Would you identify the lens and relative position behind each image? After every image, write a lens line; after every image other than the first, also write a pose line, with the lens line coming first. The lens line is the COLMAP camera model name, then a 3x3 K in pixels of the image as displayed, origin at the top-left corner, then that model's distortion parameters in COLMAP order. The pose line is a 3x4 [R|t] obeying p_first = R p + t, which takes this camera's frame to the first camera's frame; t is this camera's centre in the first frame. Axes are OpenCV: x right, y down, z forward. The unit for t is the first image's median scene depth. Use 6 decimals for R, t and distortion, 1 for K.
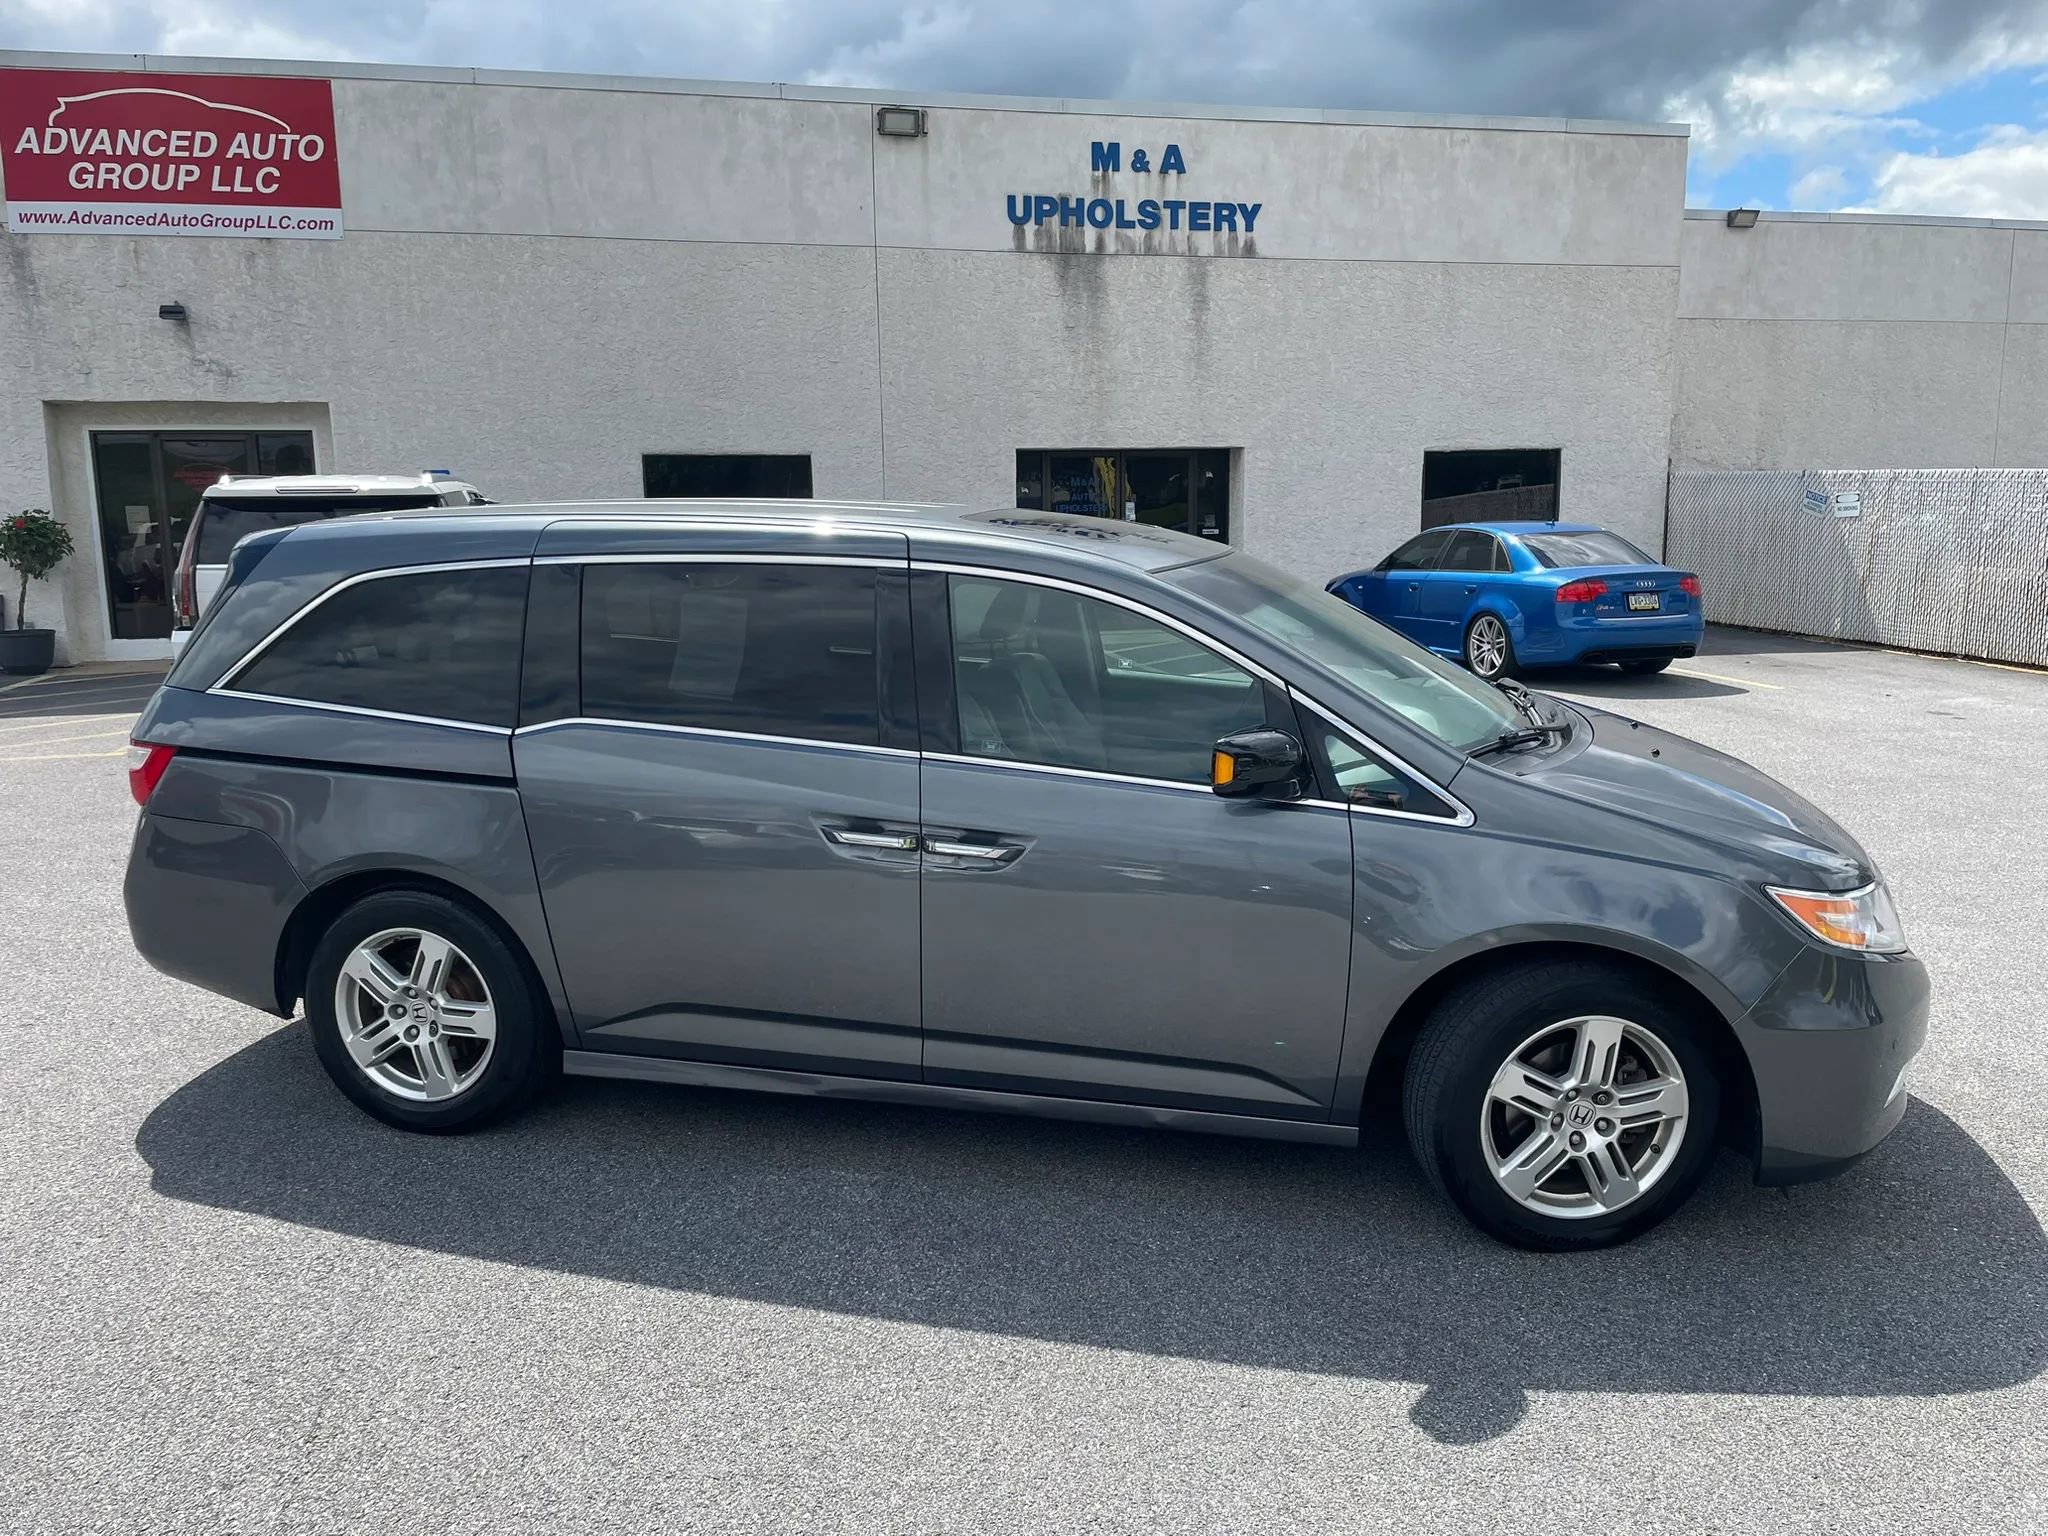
lens RADIAL K [[1554.9, 0, 1055.8], [0, 1554.9, 782.0], [0, 0, 1]] dist [0.079996, -0.103191]
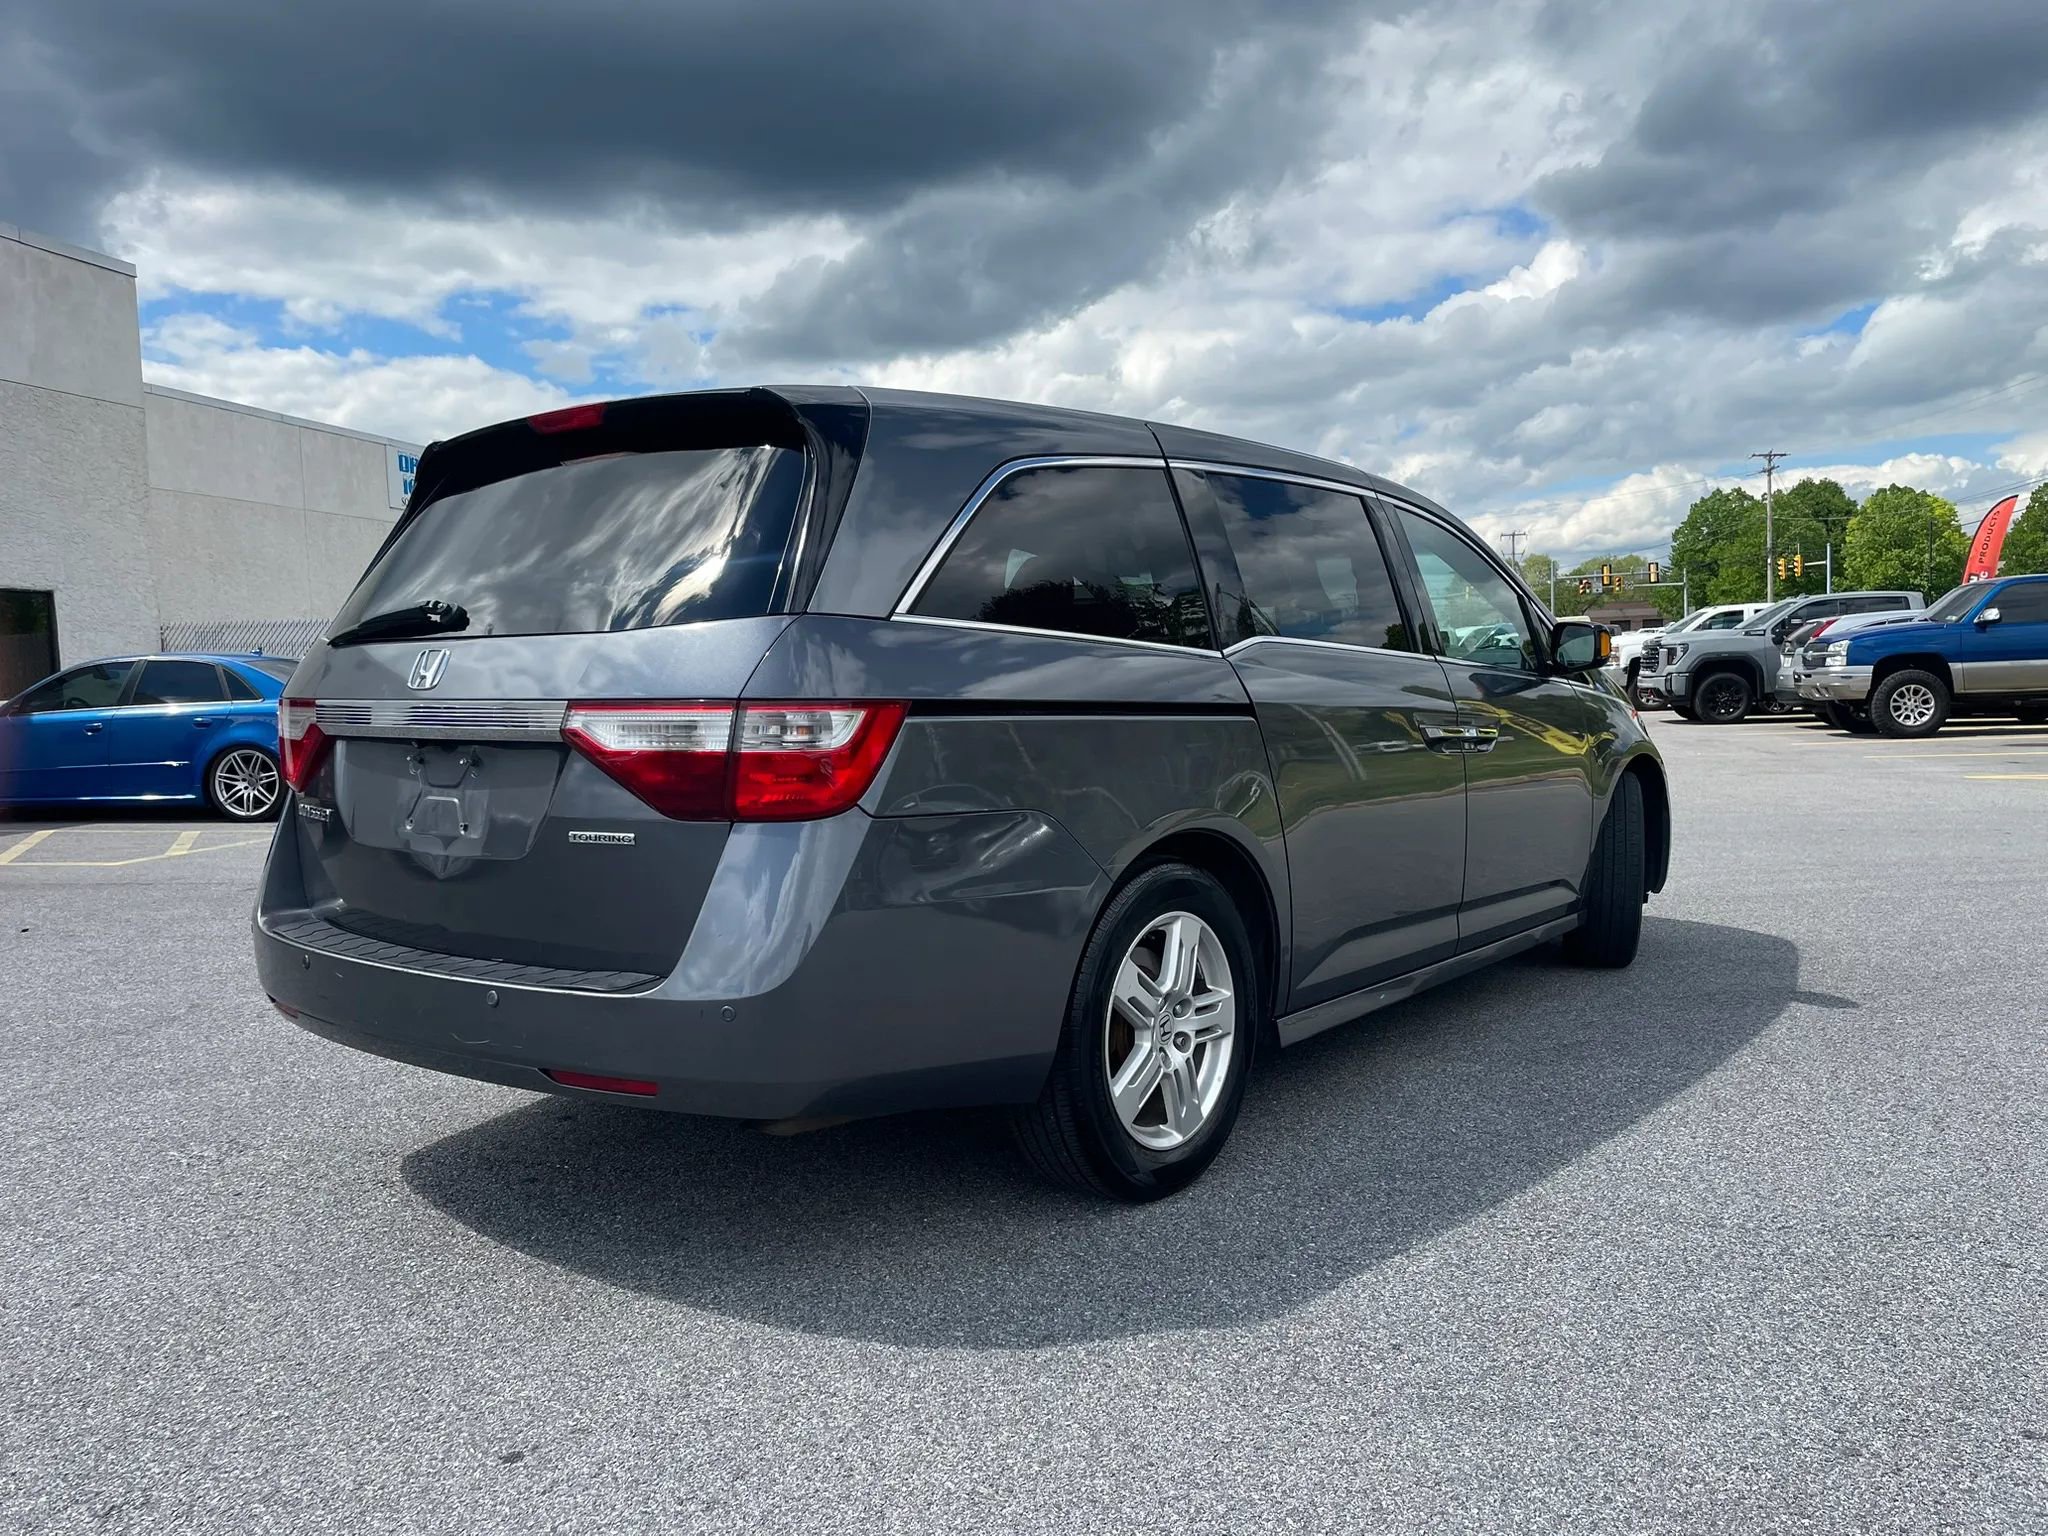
lens RADIAL K [[1554.9, 0, 1065.2], [0, 1554.9, 699.5], [0, 0, 1]] dist [0.079996, -0.103191]
pose [[0.394001, -0.017506, 0.918943, -0.324455], [0.189262, 0.979937, -0.062479, 0.008807], [-0.899413, 0.198538, 0.389409, 0.211208]]
